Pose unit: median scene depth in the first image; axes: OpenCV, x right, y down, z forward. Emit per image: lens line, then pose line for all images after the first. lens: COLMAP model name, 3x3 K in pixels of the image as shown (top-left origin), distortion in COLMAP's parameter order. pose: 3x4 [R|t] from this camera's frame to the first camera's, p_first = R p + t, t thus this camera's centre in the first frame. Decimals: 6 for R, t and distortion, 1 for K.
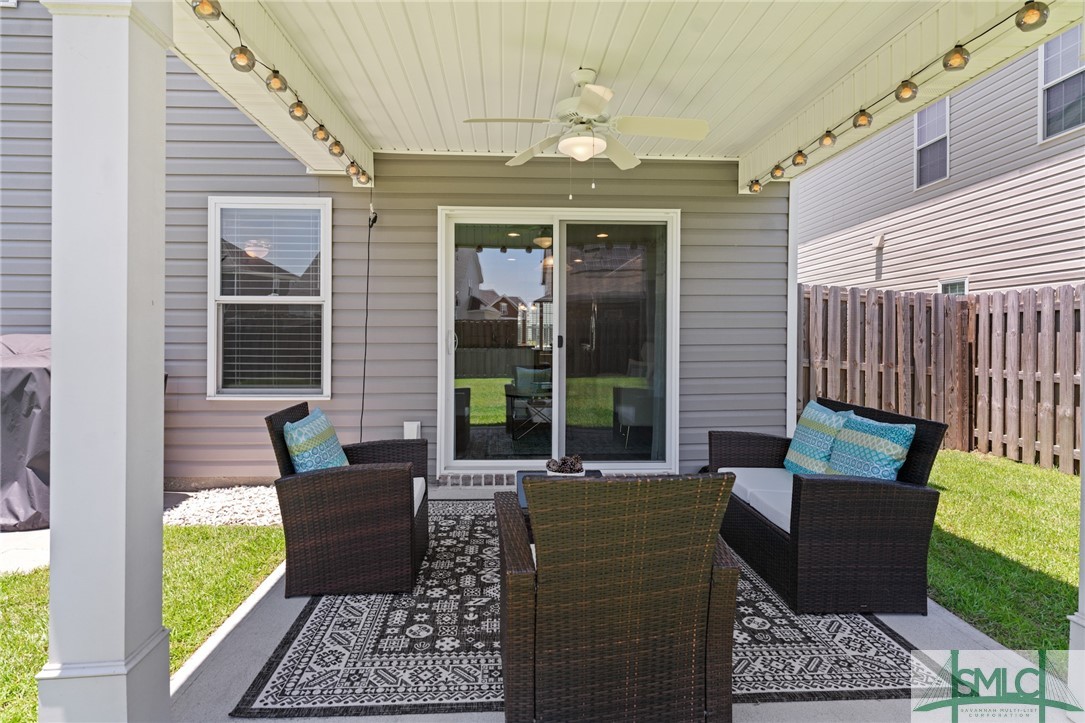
lens RADIAL K [[609.1, 0, 532.6], [0, 609.1, 334.7], [0, 0, 1]] dist [-0.001193, 0.000366]
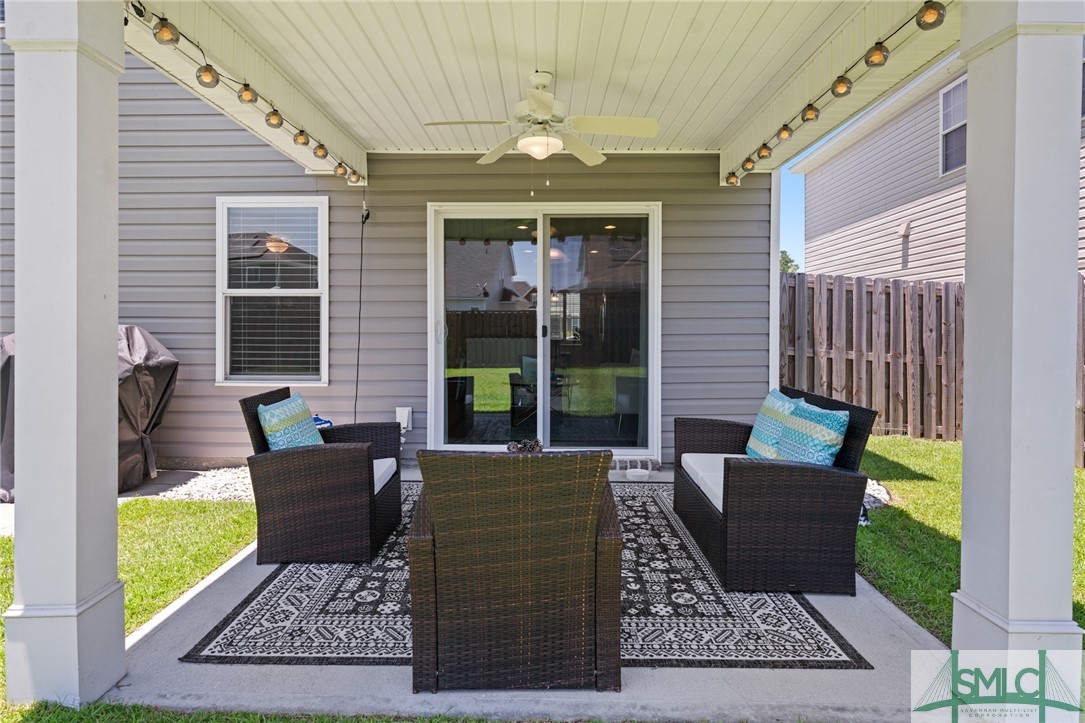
lens RADIAL K [[607.1, 0, 532.0], [0, 607.1, 326.2], [0, 0, 1]] dist [-0.003178, 0.001770]
pose [[0.997727, -0.001367, -0.067371, 0.154258], [0.001469, 0.999998, 0.001459, 0.001850], [0.067369, -0.001554, 0.997727, -0.053787]]
